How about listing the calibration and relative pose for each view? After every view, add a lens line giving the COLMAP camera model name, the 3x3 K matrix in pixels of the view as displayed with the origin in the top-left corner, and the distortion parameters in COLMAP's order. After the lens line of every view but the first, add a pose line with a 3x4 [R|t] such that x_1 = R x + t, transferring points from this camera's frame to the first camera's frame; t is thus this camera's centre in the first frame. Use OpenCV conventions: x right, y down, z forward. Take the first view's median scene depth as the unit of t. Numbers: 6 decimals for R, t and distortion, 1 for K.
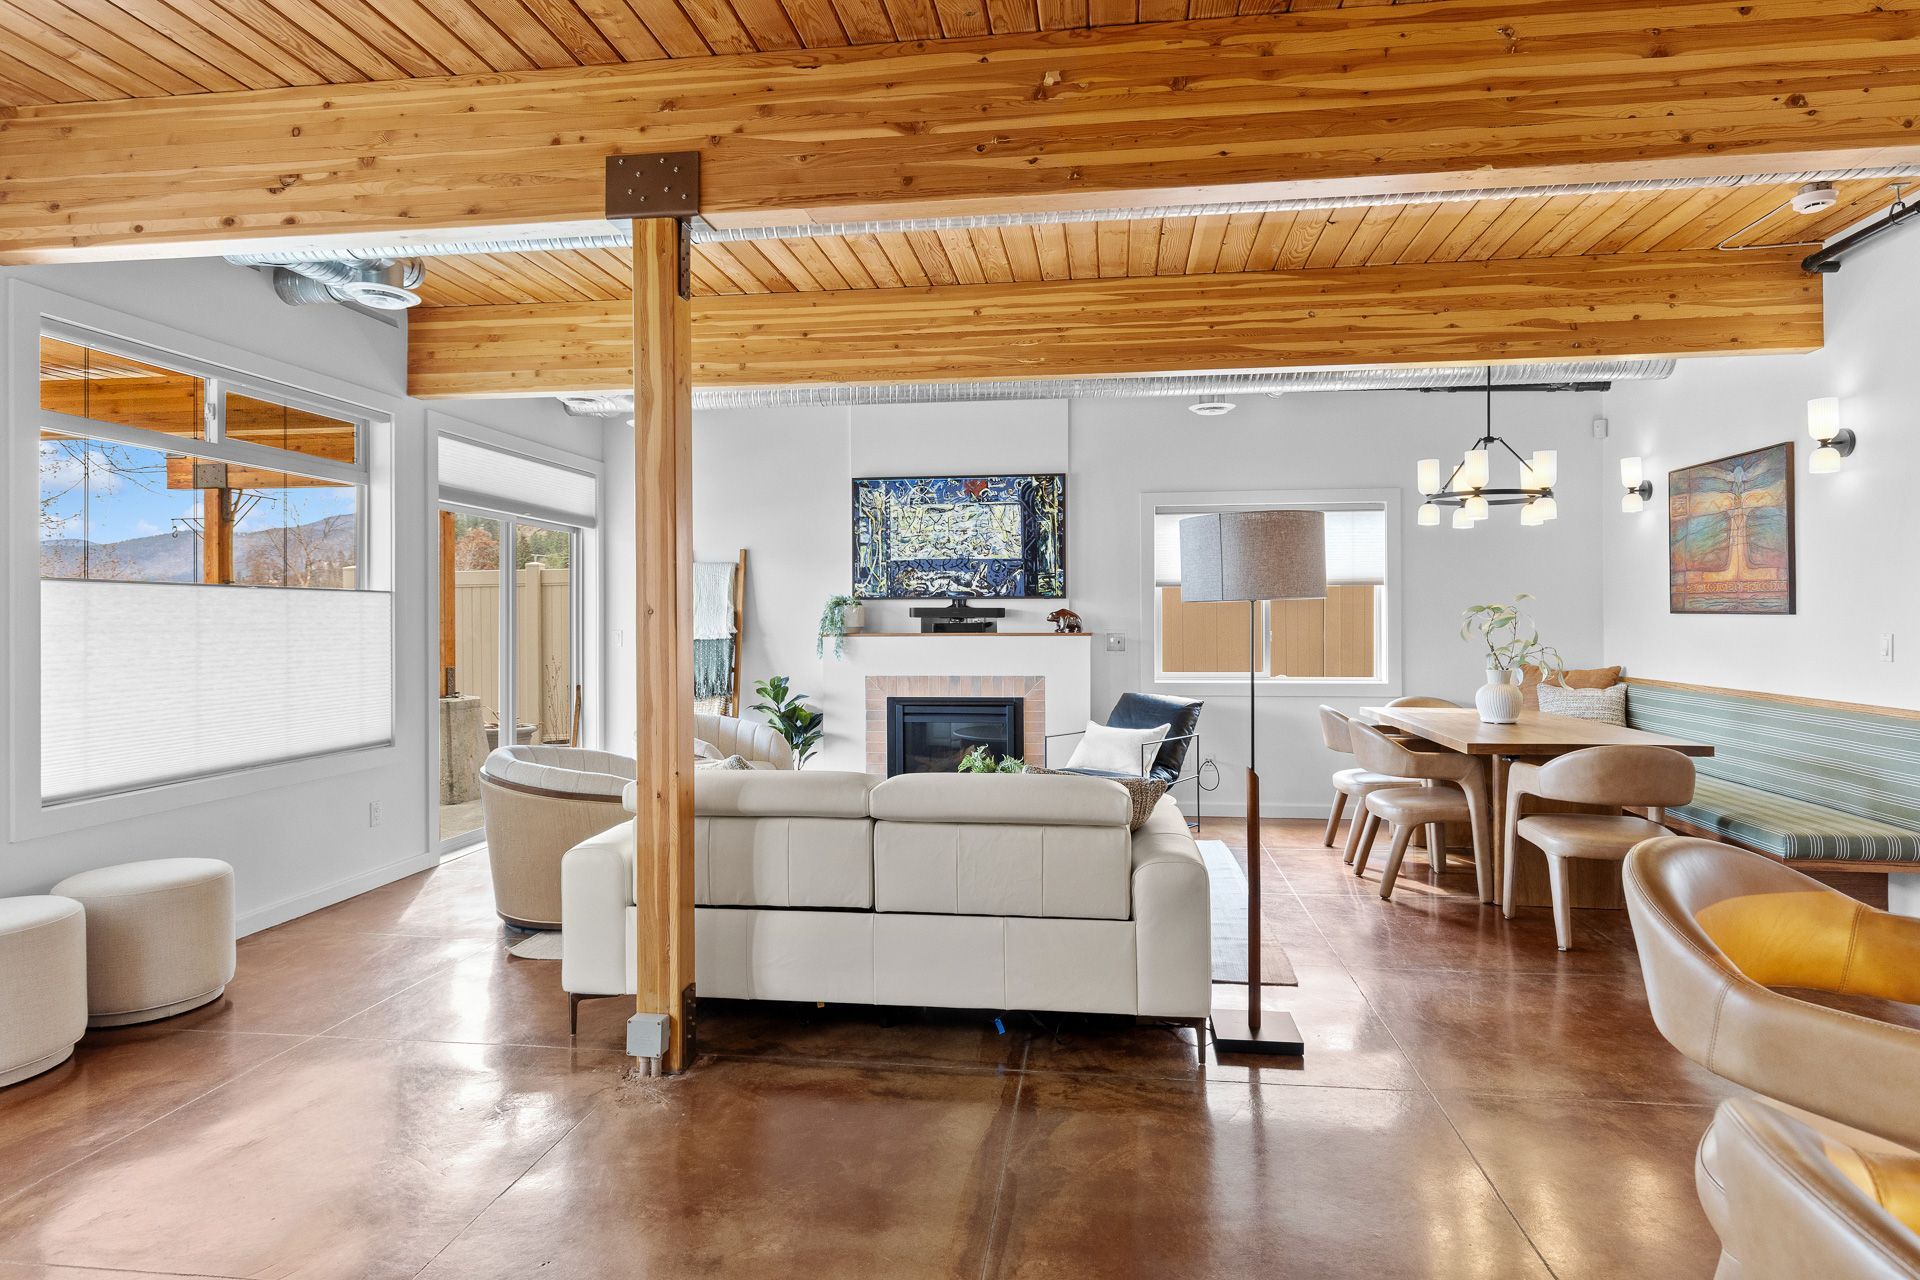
lens RADIAL K [[1061.2, 0, 970.7], [0, 1061.2, 615.2], [0, 0, 1]] dist [0.003548, -0.000755]
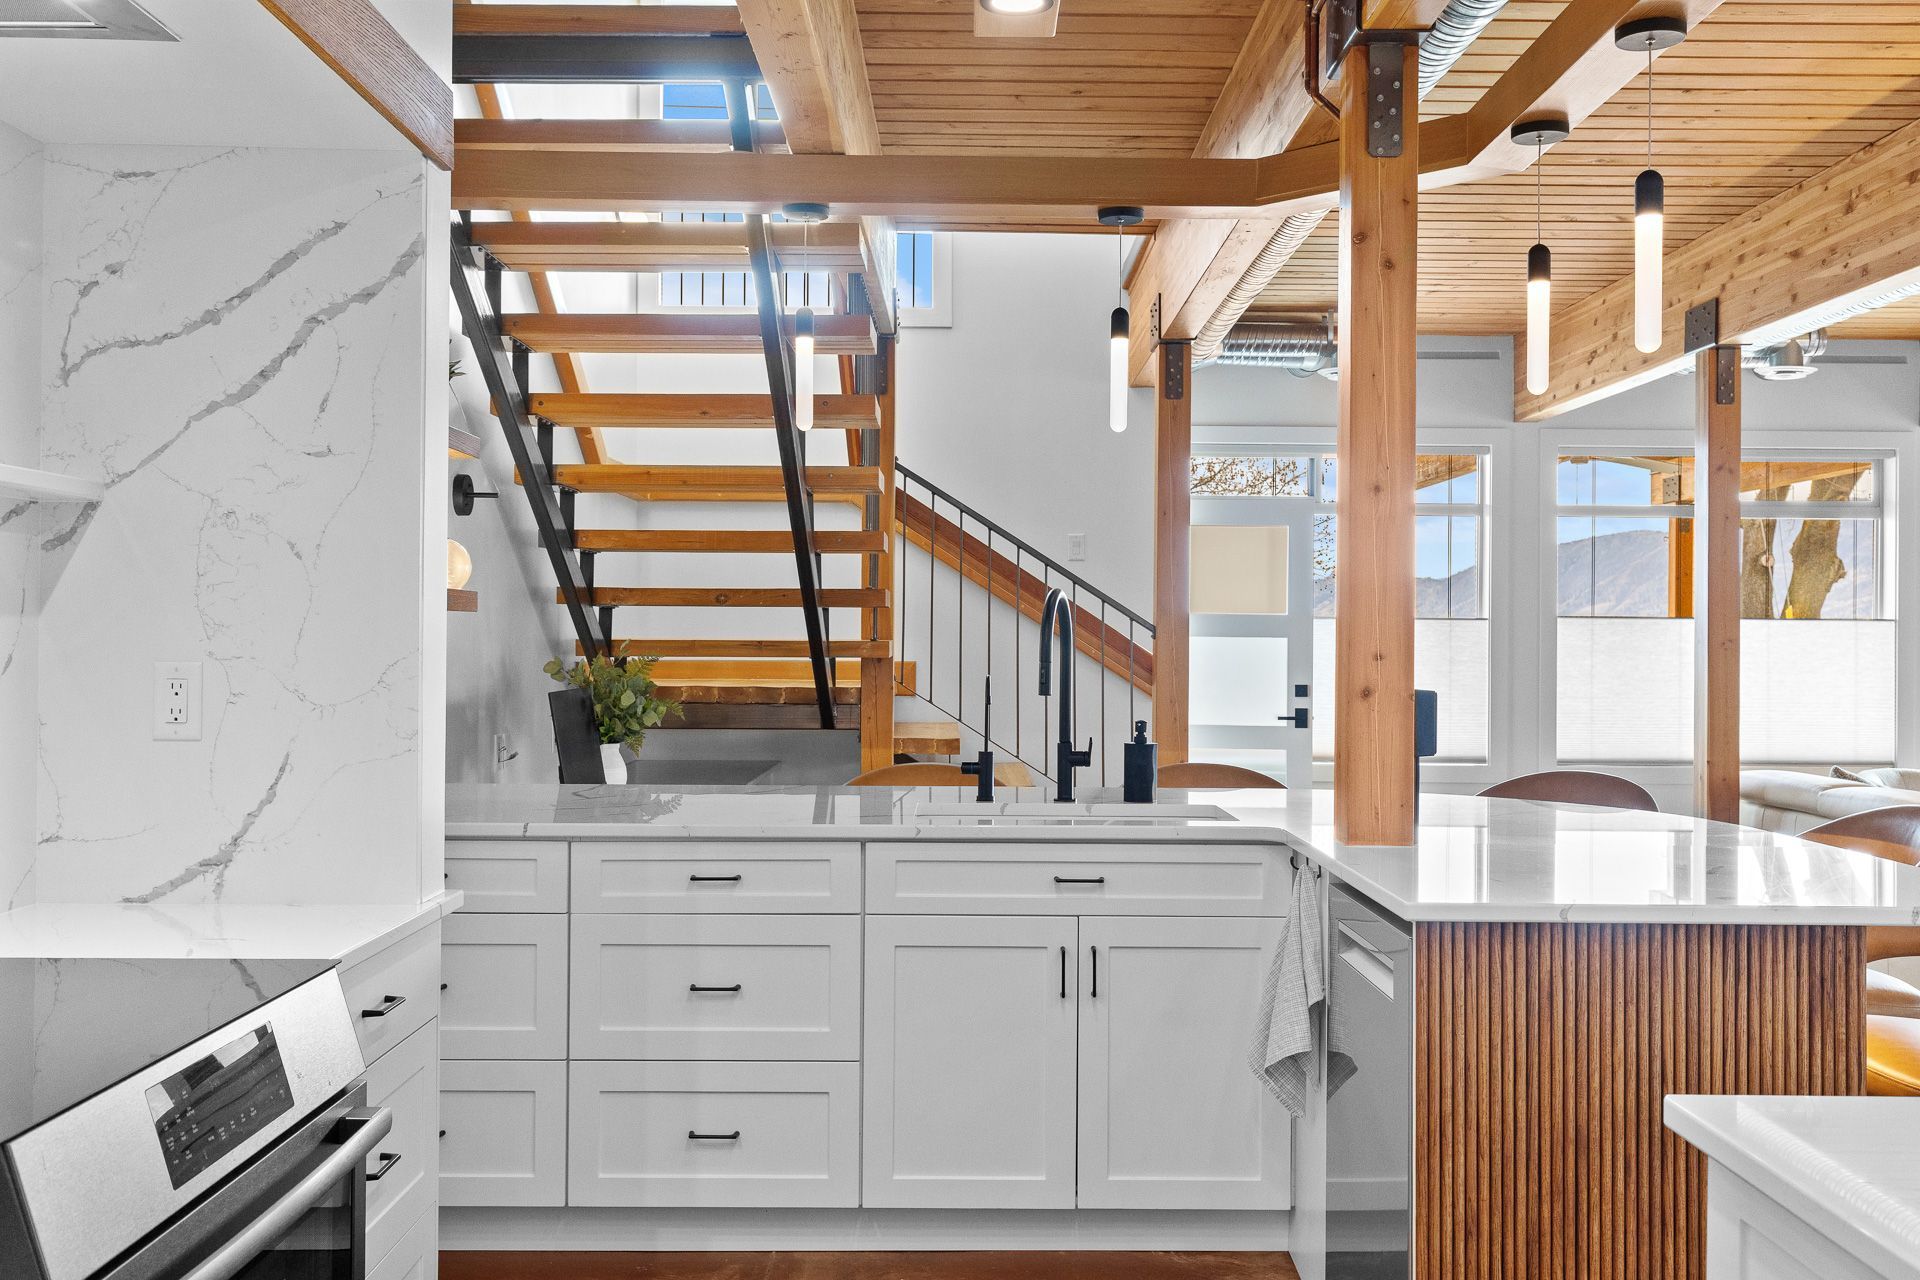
lens RADIAL K [[1696.8, 0, 957.1], [0, 1696.8, 631.7], [0, 0, 1]] dist [0.000082, -0.001767]
pose [[0.132963, 0.001018, -0.991120, 0.742185], [-0.006407, 0.999979, 0.000167, -0.003356], [0.991100, 0.006328, 0.132967, -0.100172]]
